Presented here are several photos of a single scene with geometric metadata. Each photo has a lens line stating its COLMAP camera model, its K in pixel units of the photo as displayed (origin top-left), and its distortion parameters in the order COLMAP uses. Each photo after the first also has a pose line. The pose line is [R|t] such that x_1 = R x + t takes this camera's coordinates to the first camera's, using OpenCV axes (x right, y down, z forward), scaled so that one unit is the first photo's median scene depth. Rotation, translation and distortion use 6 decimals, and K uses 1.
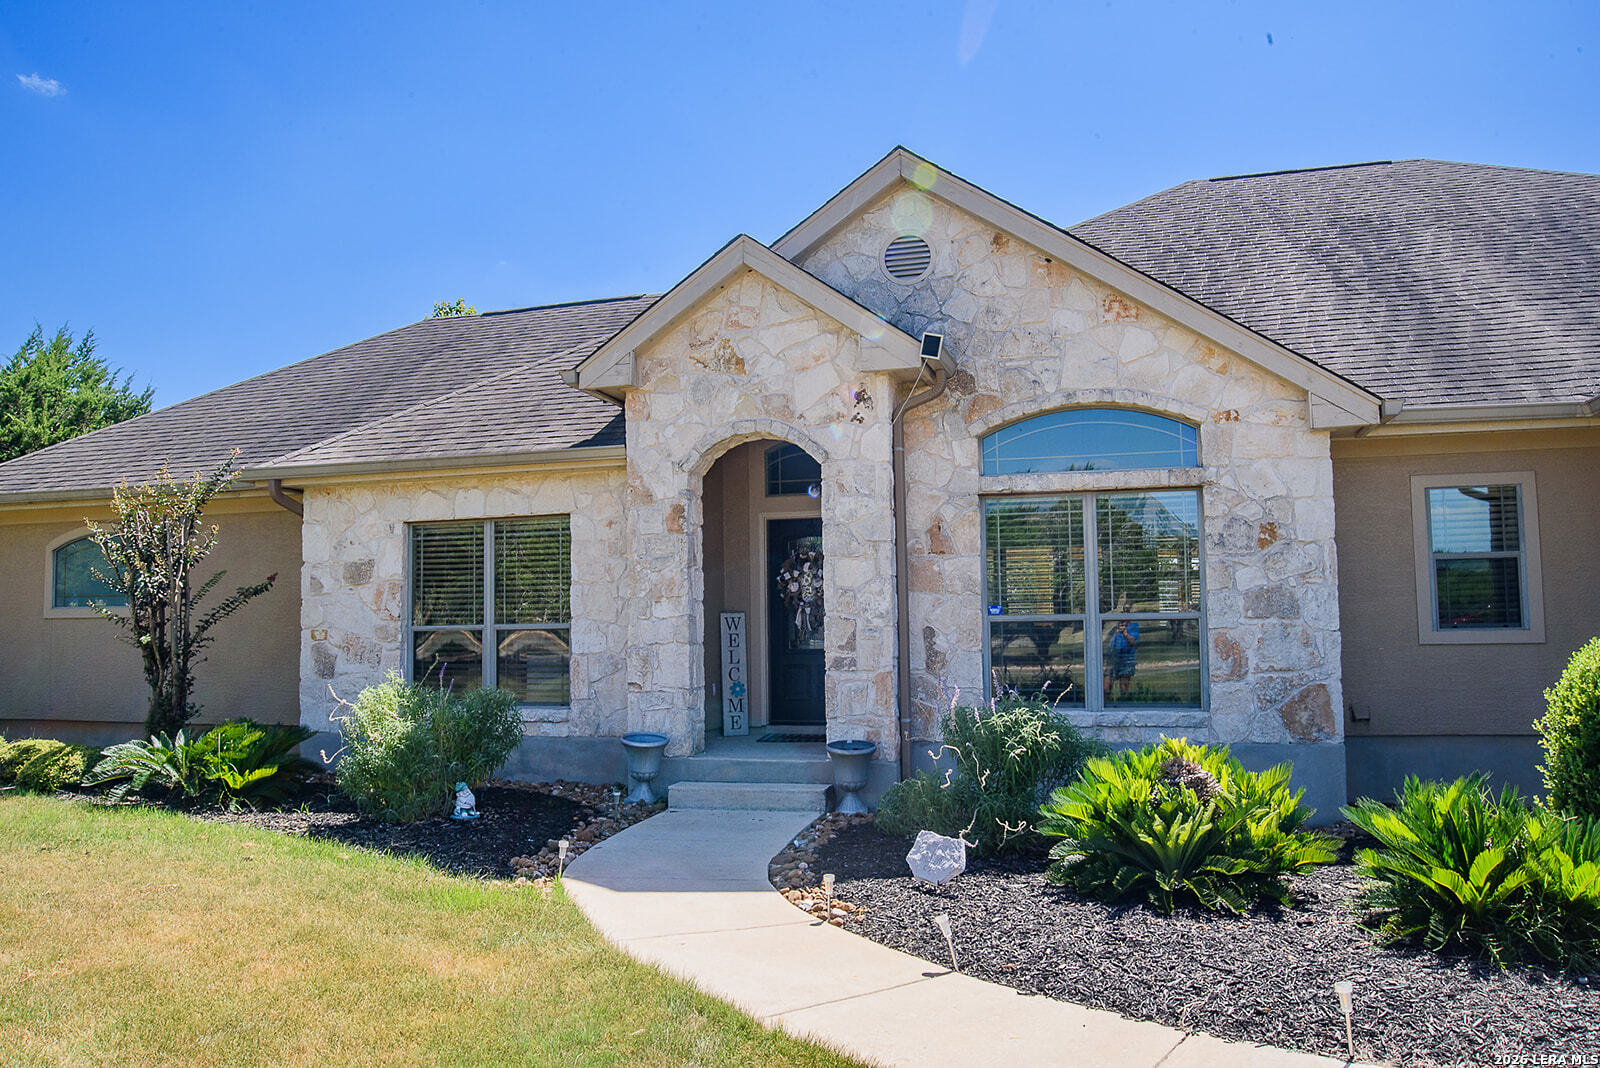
lens RADIAL K [[1154.3, 0, 799.8], [0, 1154.3, 537.9], [0, 0, 1]] dist [-0.099662, 0.049389]
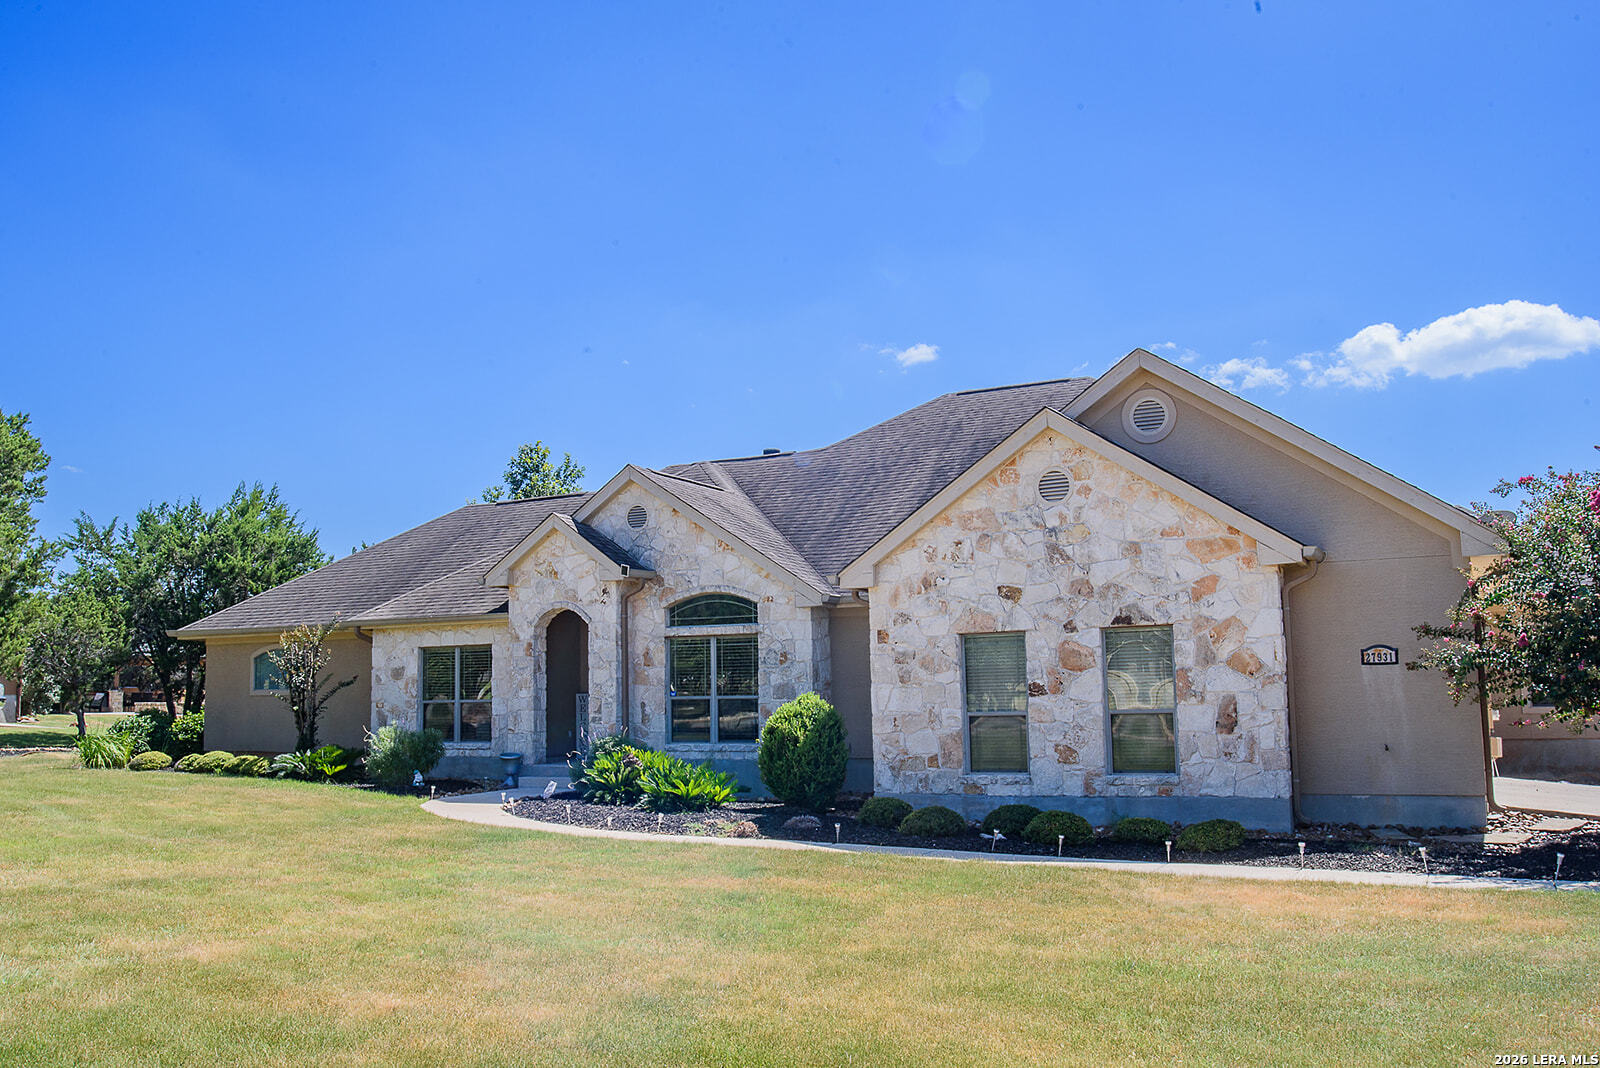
lens RADIAL K [[1342.4, 0, 800.0], [0, 1342.4, 534.0], [0, 0, 1]] dist [-0.096119, -0.001668]
pose [[0.979833, -0.027327, -0.197942, 0.850267], [0.020553, 0.999133, -0.036195, -0.126867], [0.198759, 0.031397, 0.979545, -1.258316]]
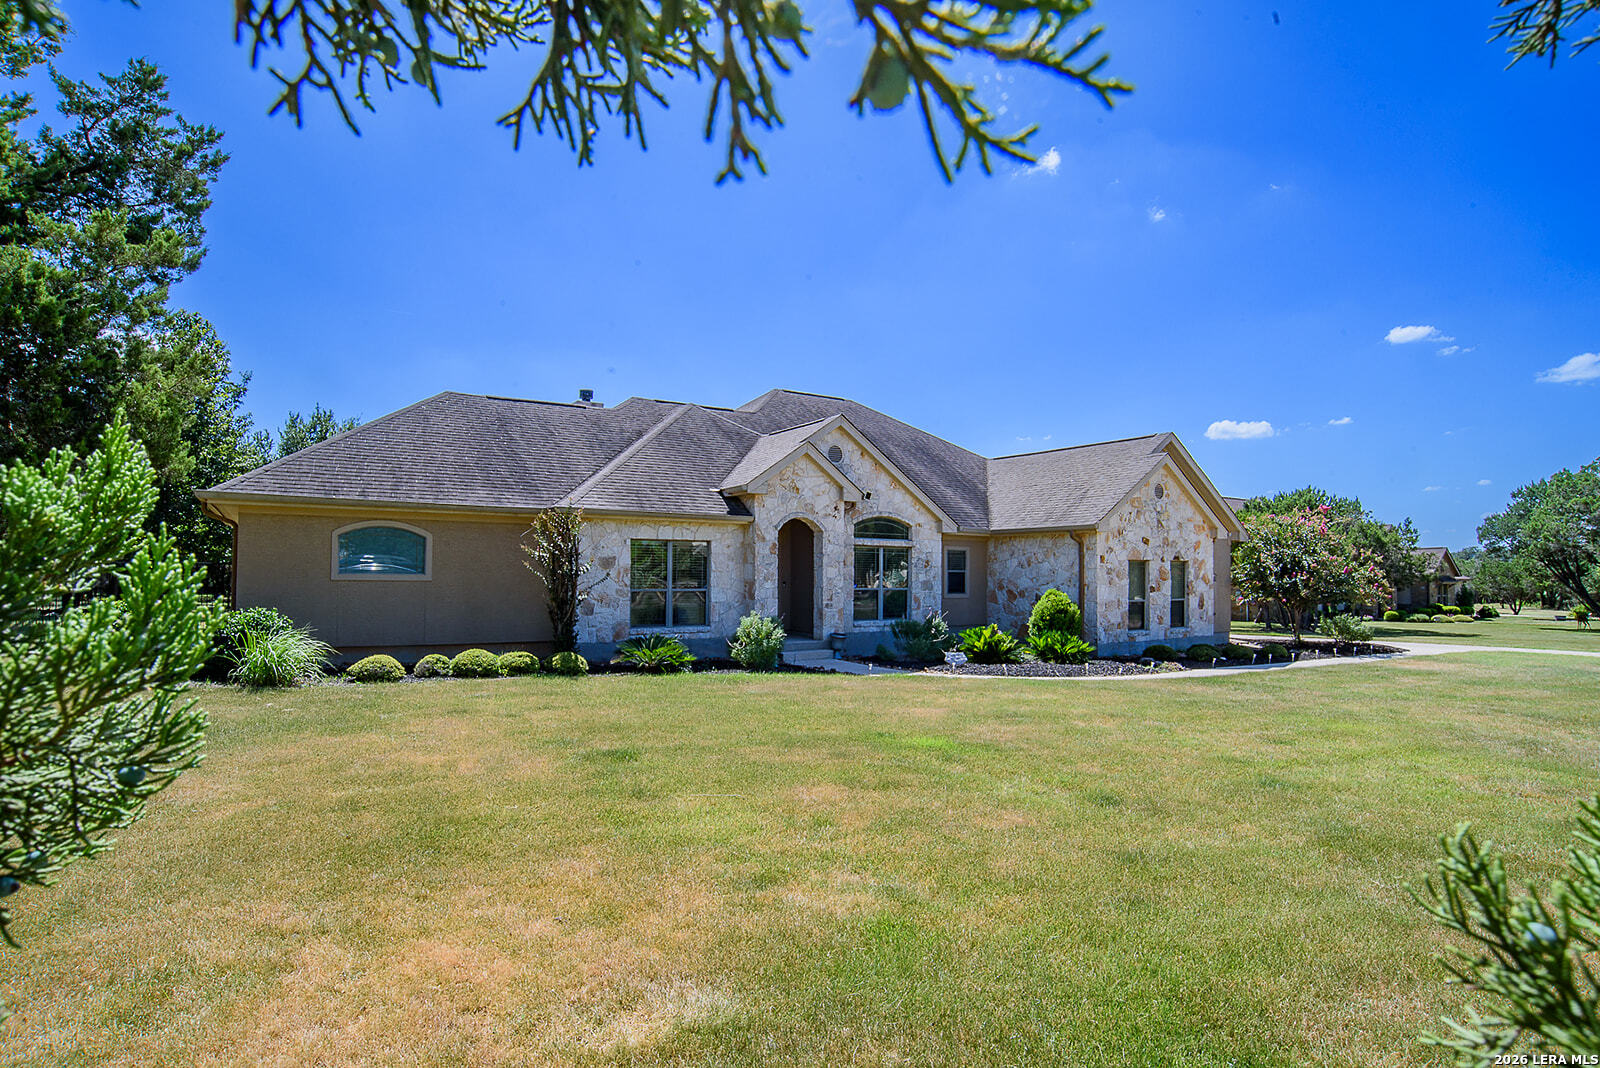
lens RADIAL K [[807.5, 0, 793.6], [0, 807.5, 545.5], [0, 0, 1]] dist [-0.101563, 0.047433]
pose [[0.669737, 0.041877, 0.741416, -1.383494], [-0.080718, 0.996598, 0.016624, -0.056382], [-0.738198, -0.070979, 0.670839, -0.210441]]
